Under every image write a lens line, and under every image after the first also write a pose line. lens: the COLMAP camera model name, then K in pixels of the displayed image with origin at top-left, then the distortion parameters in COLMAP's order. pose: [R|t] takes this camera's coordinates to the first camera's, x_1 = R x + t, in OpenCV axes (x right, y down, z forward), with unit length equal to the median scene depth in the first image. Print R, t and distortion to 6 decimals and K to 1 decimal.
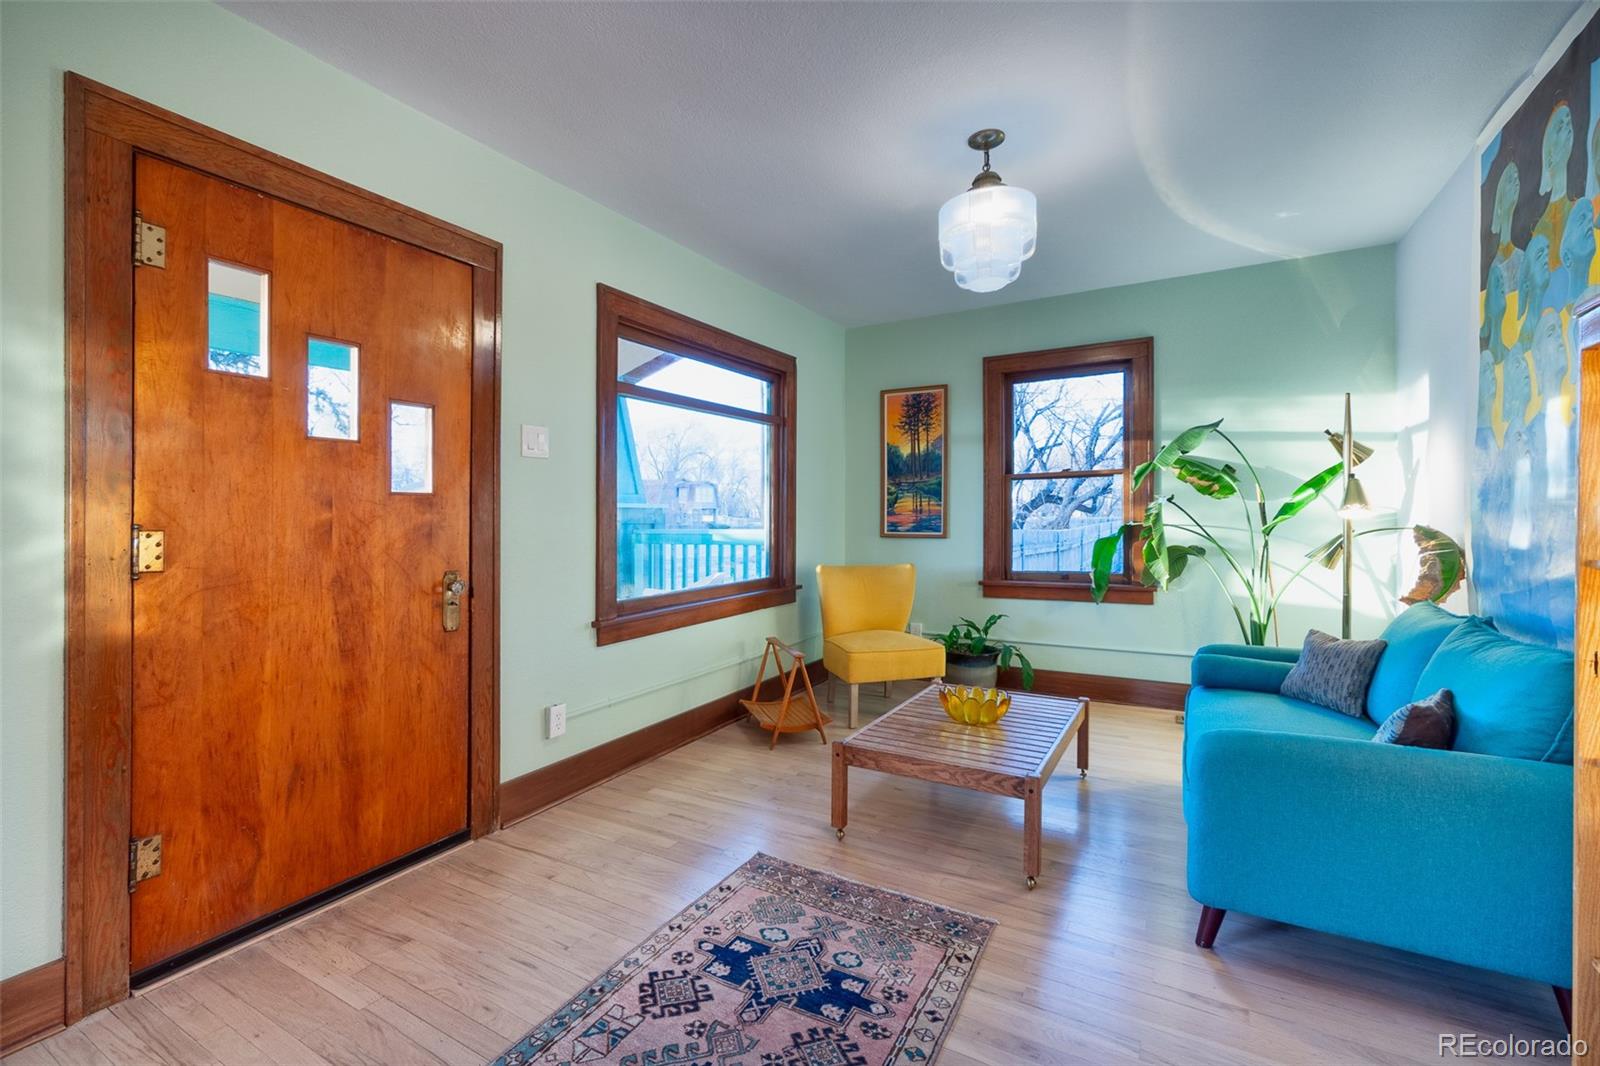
lens RADIAL K [[699.6, 0, 792.4], [0, 699.6, 519.1], [0, 0, 1]] dist [-0.001555, -0.000539]
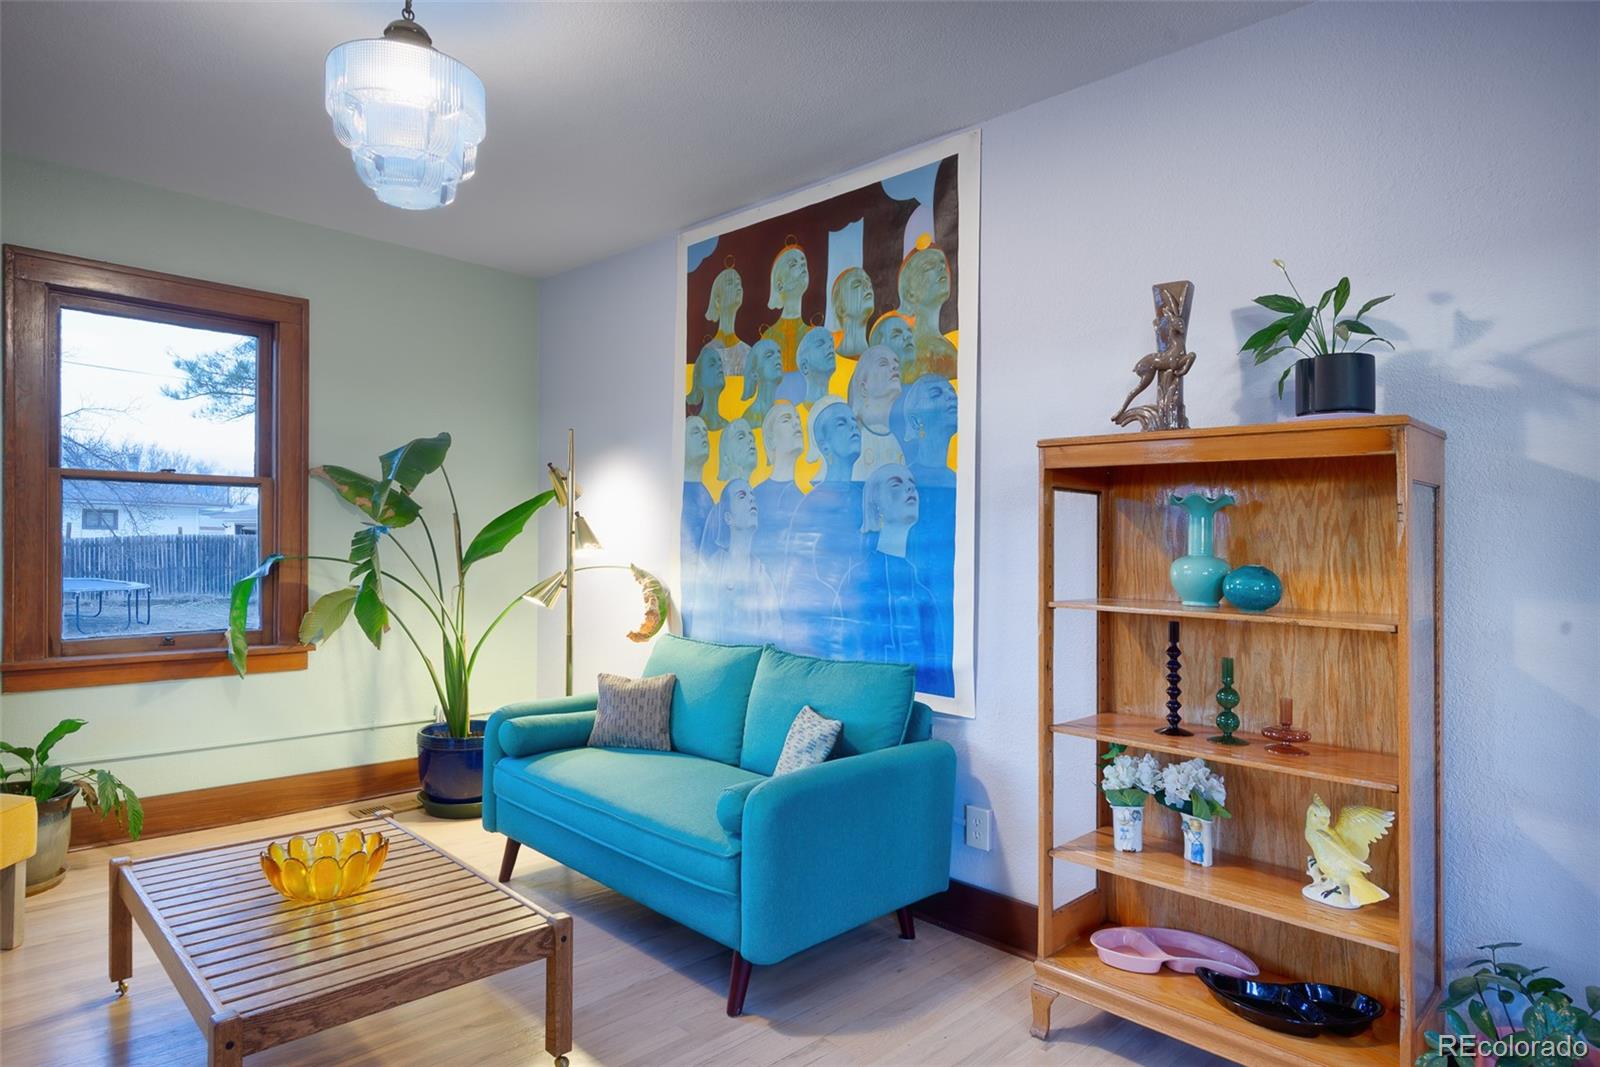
lens RADIAL K [[907.8, 0, 800.0], [0, 907.8, 533.5], [0, 0, 1]] dist [-0.027400, -0.000425]
pose [[0.250881, 0.025309, 0.967687, -0.426900], [-0.022452, 0.999541, -0.020322, -0.017135], [-0.967757, -0.016628, 0.251335, 0.438608]]
